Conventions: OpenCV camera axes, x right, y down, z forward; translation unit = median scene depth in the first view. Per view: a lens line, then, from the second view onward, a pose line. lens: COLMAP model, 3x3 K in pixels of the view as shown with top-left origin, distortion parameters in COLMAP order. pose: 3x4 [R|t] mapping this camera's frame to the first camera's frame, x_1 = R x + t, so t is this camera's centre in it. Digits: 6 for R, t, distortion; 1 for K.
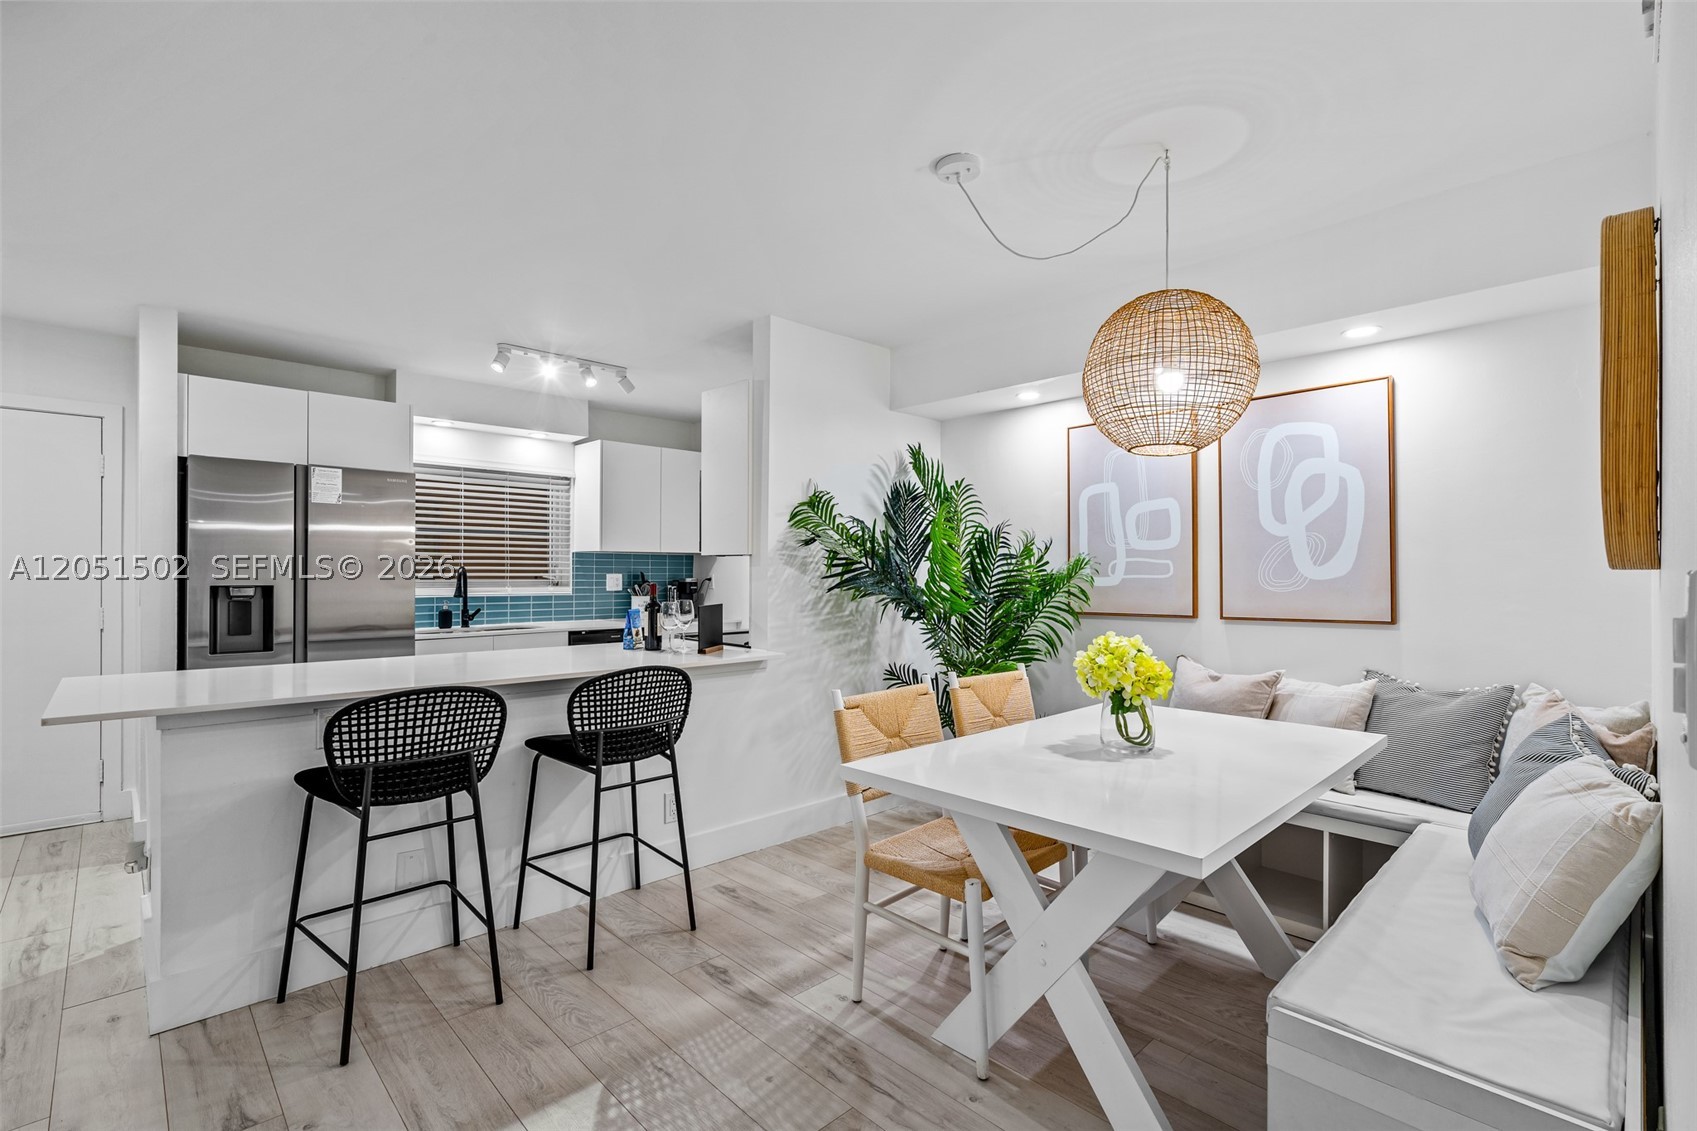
lens RADIAL K [[767.7, 0, 848.5], [0, 767.7, 565.5], [0, 0, 1]] dist [-0.000146, 0.000069]
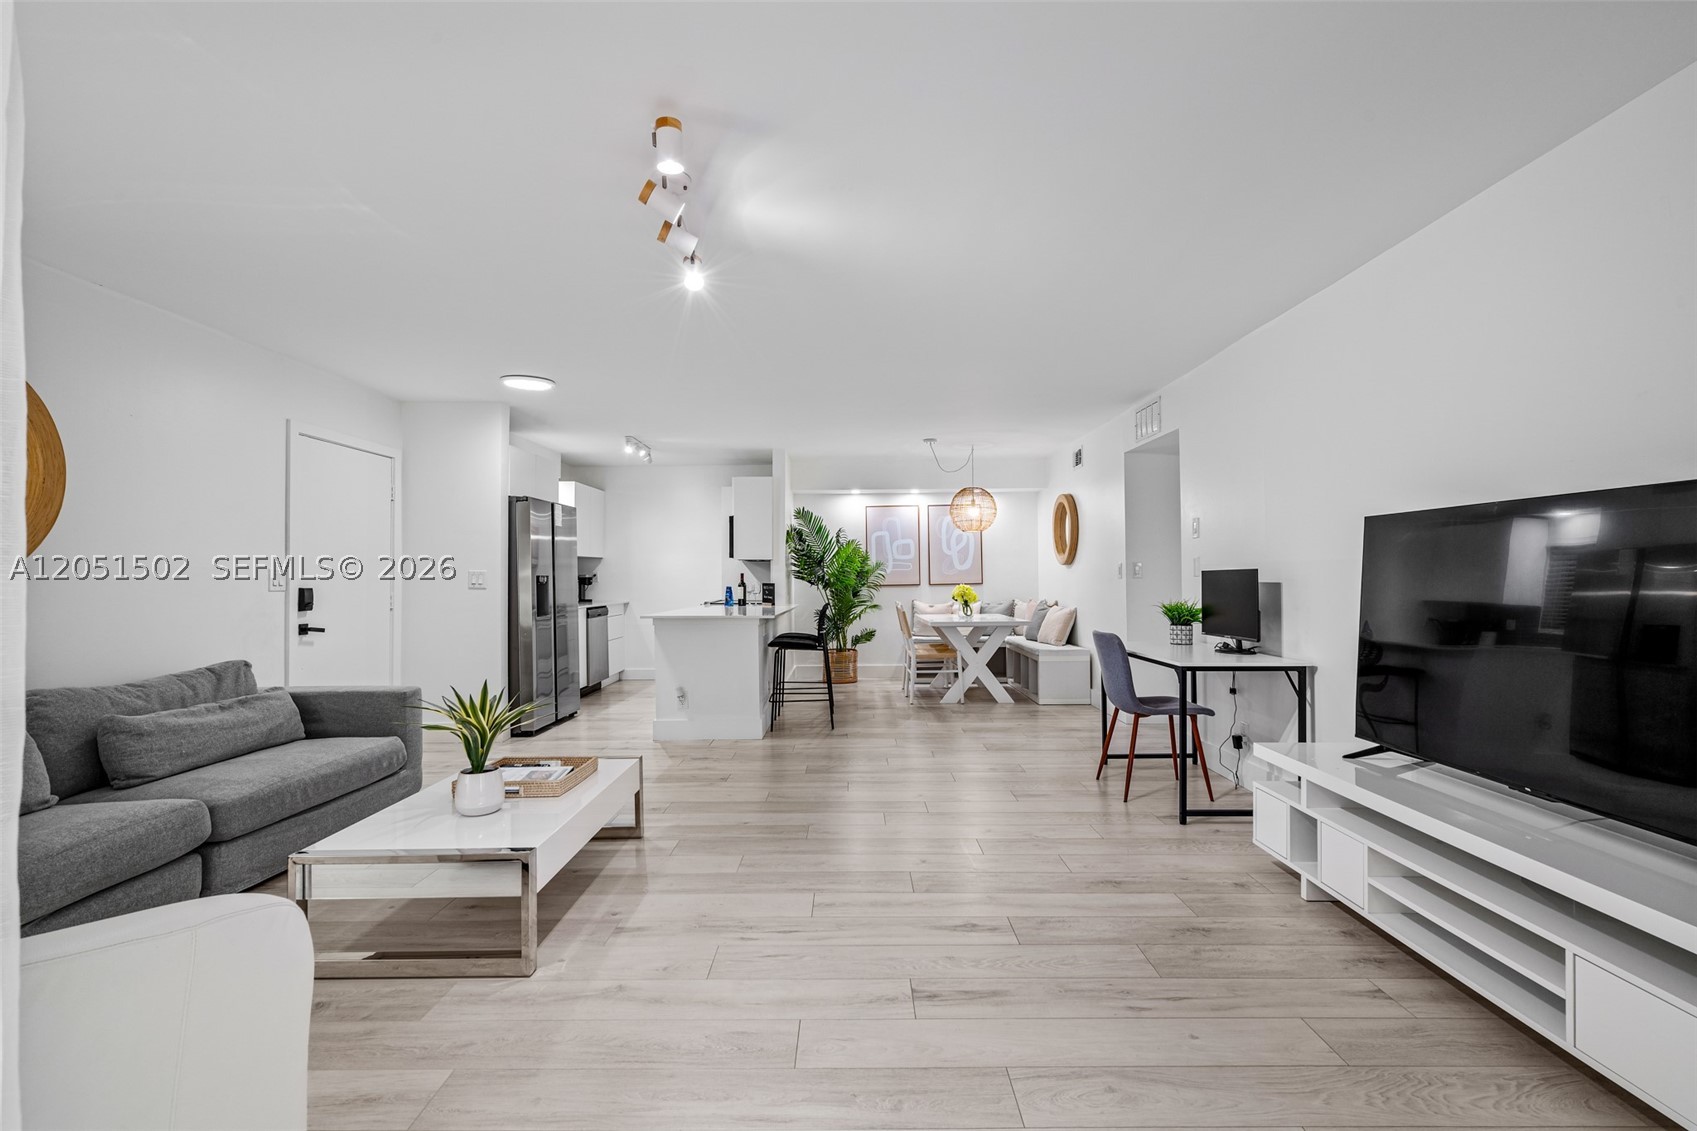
lens RADIAL K [[762.5, 0, 845.6], [0, 762.5, 564.9], [0, 0, 1]] dist [-0.001534, 0.000004]
pose [[0.698195, 0.005516, 0.715887, -1.757476], [0.001919, 0.999952, -0.009577, 0.025410], [-0.715905, 0.008061, 0.698151, -0.707827]]
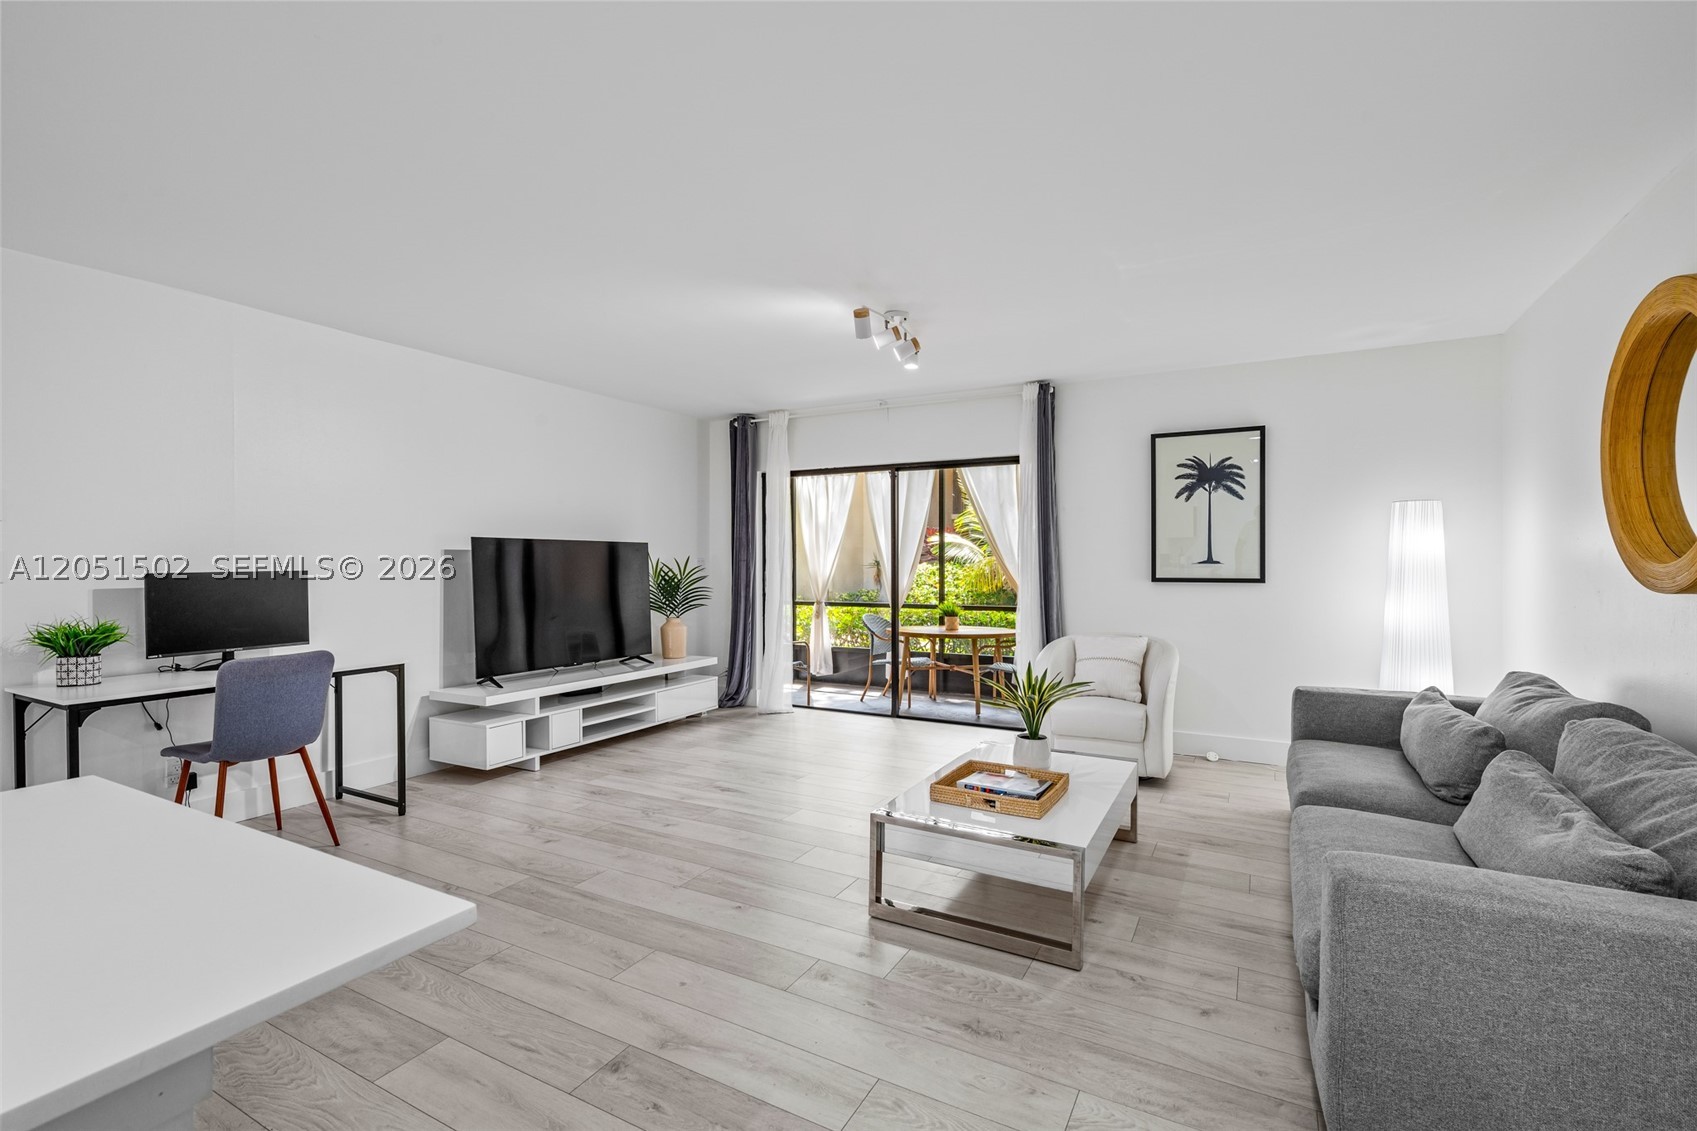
lens RADIAL K [[762.5, 0, 845.6], [0, 762.5, 564.9], [0, 0, 1]] dist [-0.001534, 0.000004]
pose [[-0.953987, -0.000103, -0.299848, -0.884208], [0.000809, 0.999995, -0.002917, 0.016270], [0.299847, -0.003026, -0.953983, 1.089727]]
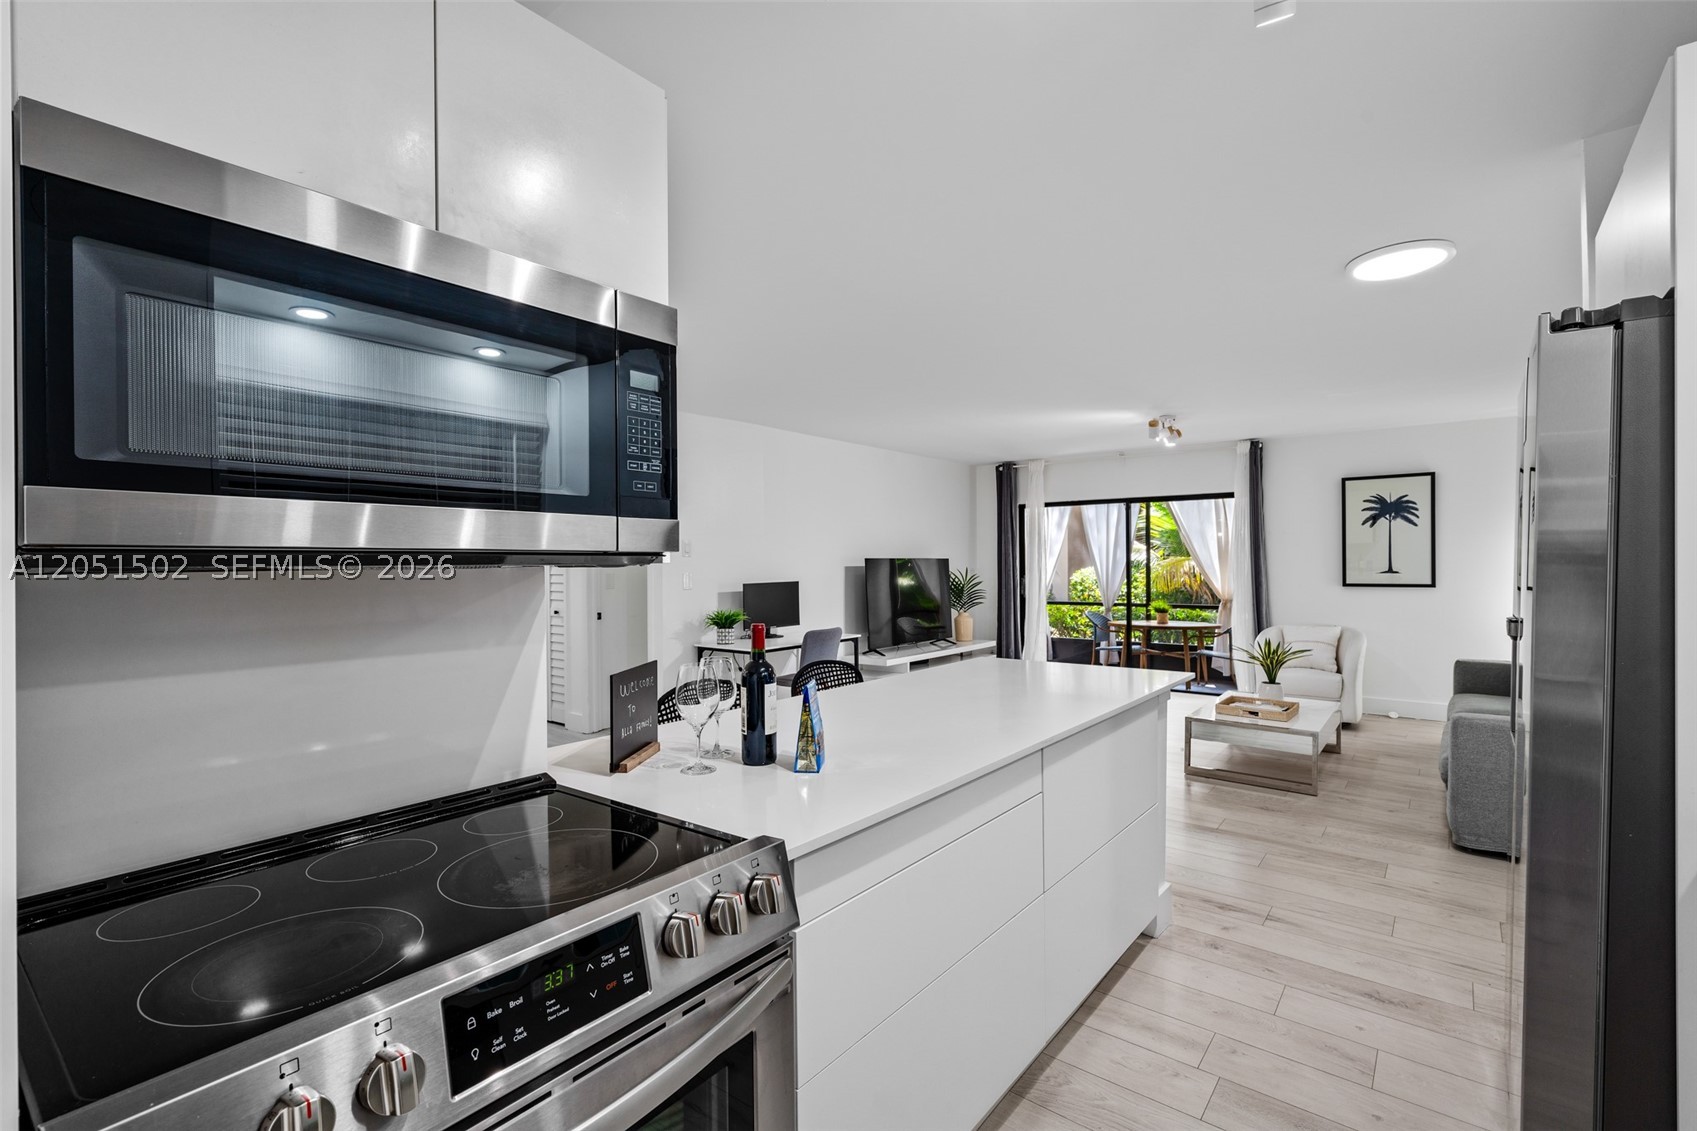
lens RADIAL K [[762.5, 0, 845.6], [0, 762.5, 564.9], [0, 0, 1]] dist [-0.001534, 0.000004]
pose [[-0.991316, 0.005556, -0.131382, -0.282433], [0.006097, 0.999975, -0.003715, -0.014835], [0.131358, -0.004483, -0.991325, 1.727100]]
